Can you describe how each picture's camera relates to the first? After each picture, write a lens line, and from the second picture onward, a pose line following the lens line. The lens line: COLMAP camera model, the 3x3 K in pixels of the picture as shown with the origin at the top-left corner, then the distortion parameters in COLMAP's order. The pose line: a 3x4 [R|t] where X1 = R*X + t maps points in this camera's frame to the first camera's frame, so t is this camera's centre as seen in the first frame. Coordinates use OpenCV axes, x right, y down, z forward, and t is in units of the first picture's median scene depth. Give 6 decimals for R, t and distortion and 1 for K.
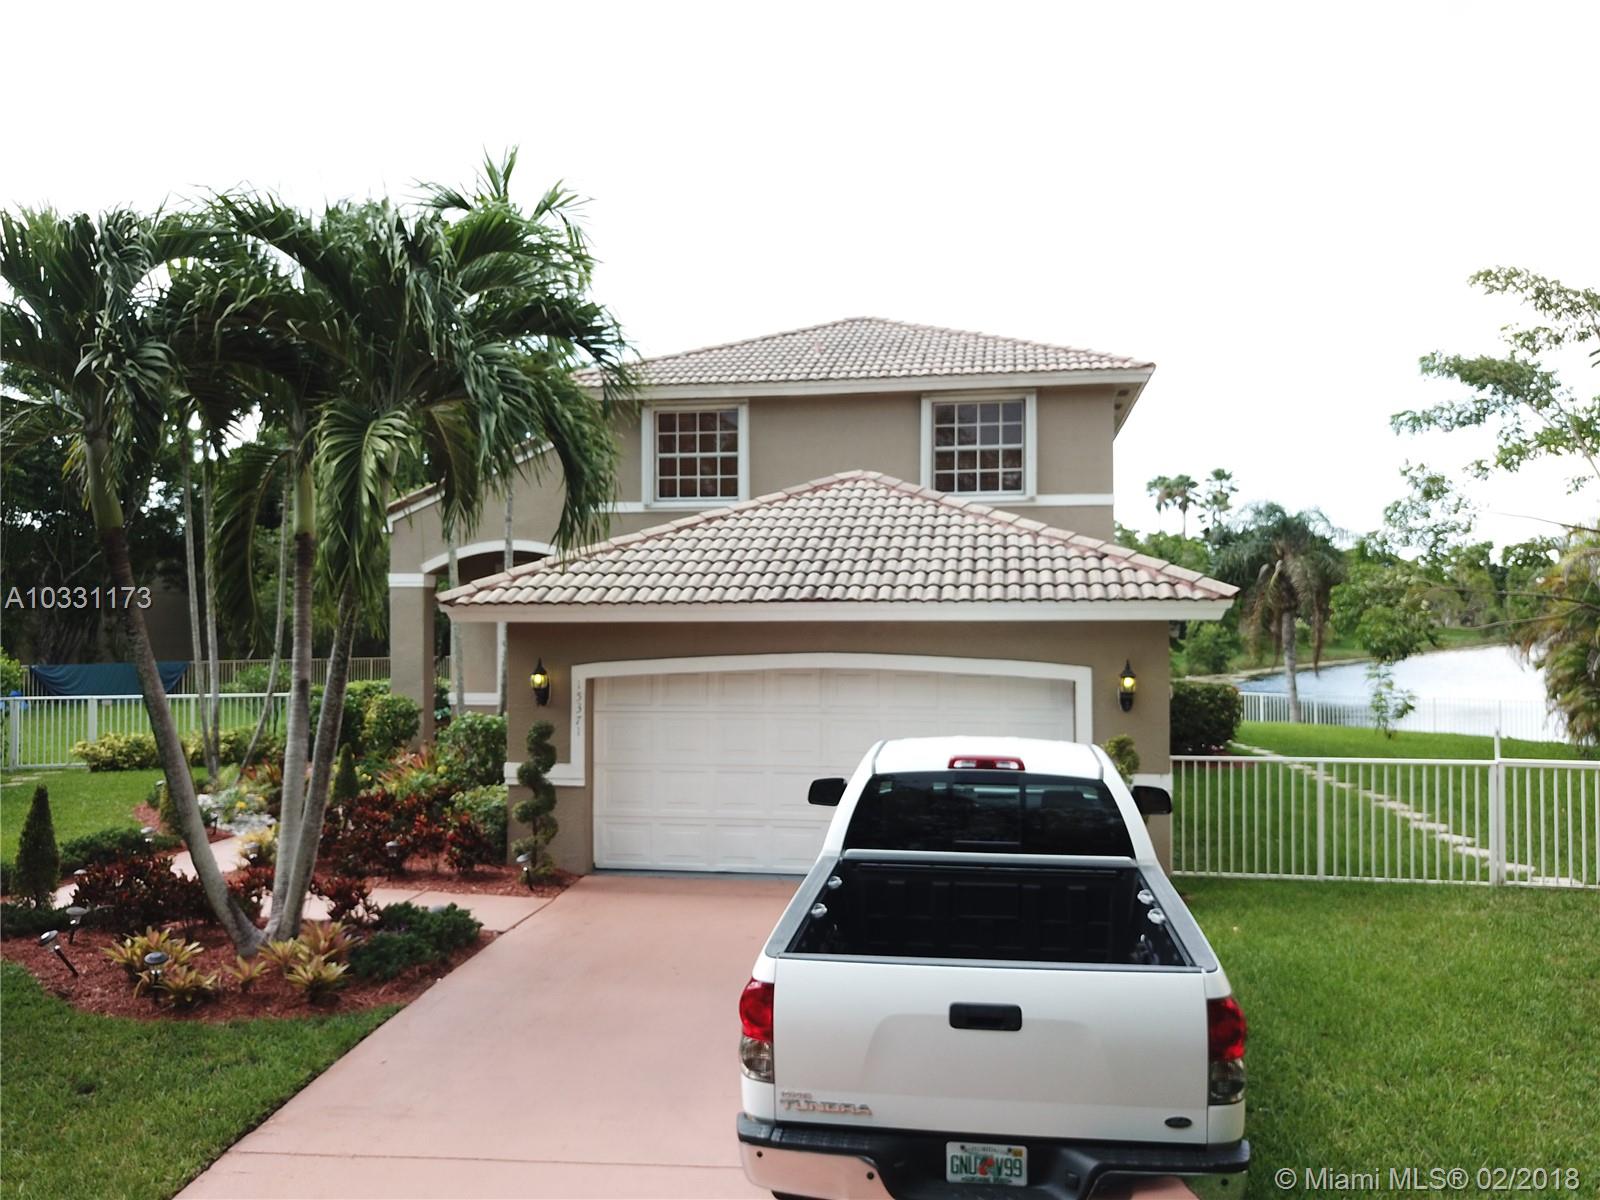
lens RADIAL K [[1213.8, 0, 798.6], [0, 1213.8, 597.4], [0, 0, 1]] dist [0.003282, -0.007047]
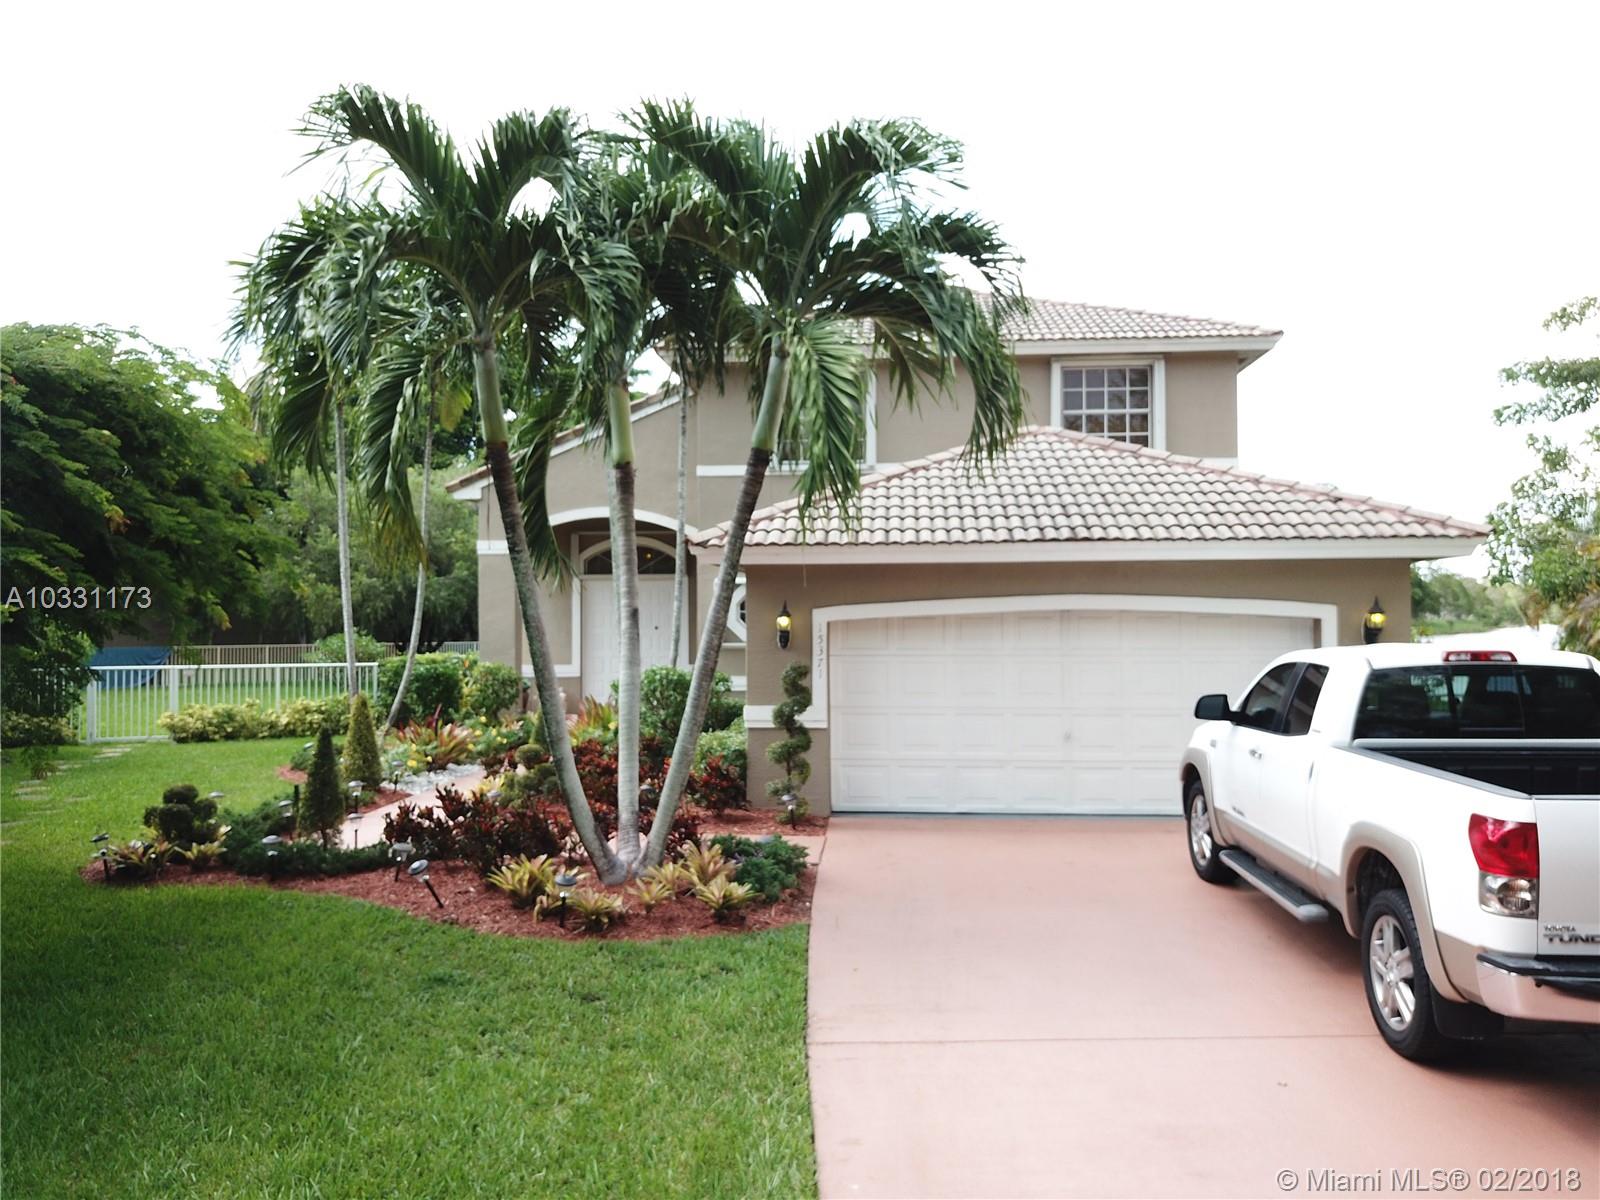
lens RADIAL K [[1213.8, 0, 796.2], [0, 1213.8, 601.5], [0, 0, 1]] dist [0.003282, -0.007047]
pose [[0.995820, -0.001980, 0.091317, -0.293450], [0.001759, 0.999995, 0.002508, 0.047813], [-0.091322, -0.002337, 0.995819, 0.006213]]
